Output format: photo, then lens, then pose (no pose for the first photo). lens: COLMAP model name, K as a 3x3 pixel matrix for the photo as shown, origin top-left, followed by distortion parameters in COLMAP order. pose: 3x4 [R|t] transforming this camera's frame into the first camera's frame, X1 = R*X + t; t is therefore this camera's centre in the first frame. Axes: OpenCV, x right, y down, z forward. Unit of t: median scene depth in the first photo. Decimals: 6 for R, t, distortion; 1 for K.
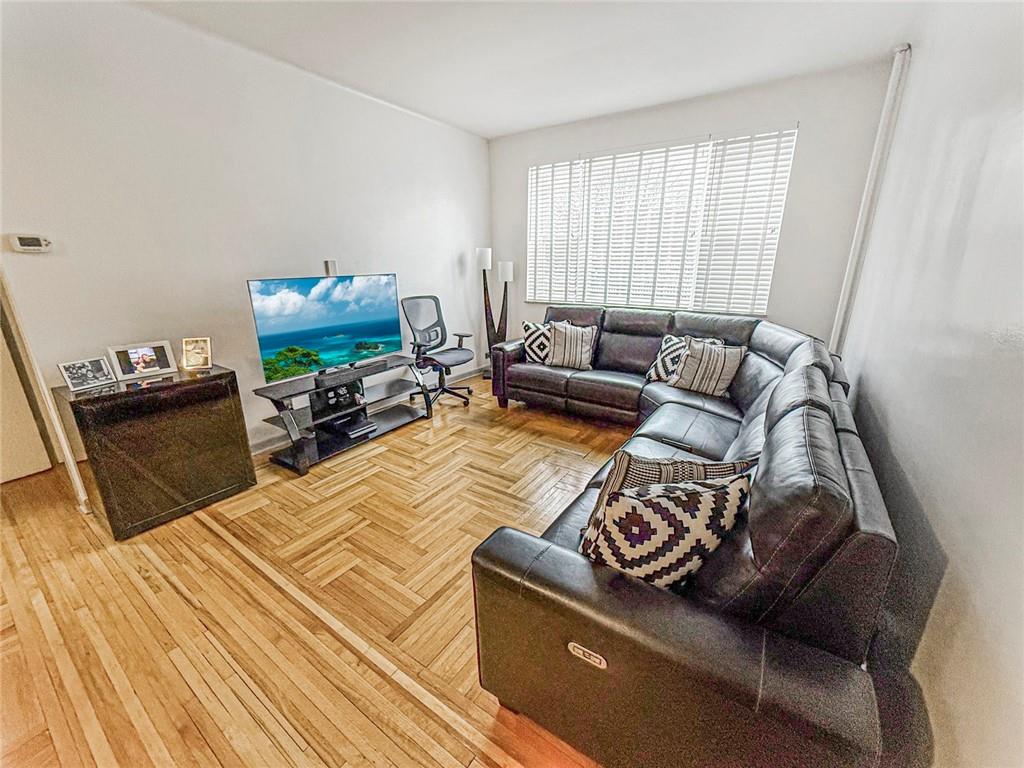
lens RADIAL K [[409.5, 0, 515.9], [0, 409.5, 387.1], [0, 0, 1]] dist [0.000943, -0.000027]
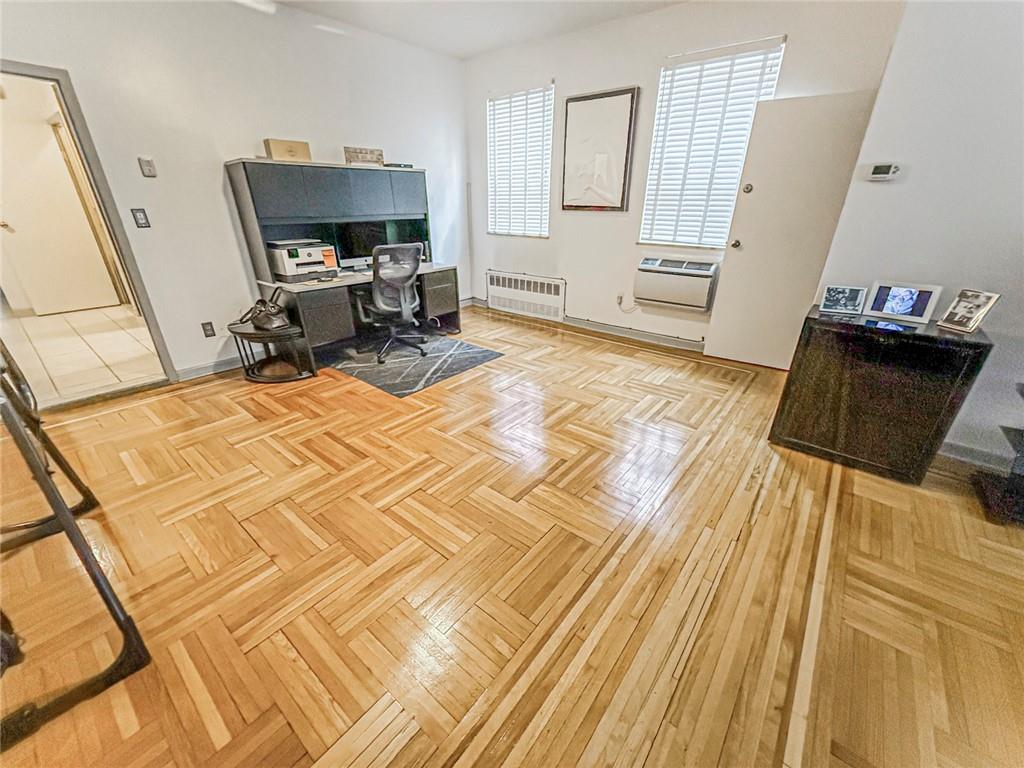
lens RADIAL K [[409.5, 0, 515.9], [0, 409.5, 387.1], [0, 0, 1]] dist [0.000943, -0.000027]
pose [[-0.079083, 0.414824, -0.906459, 0.080388], [-0.305375, 0.855510, 0.418150, -0.023468], [0.948943, 0.309878, 0.059021, 0.190002]]
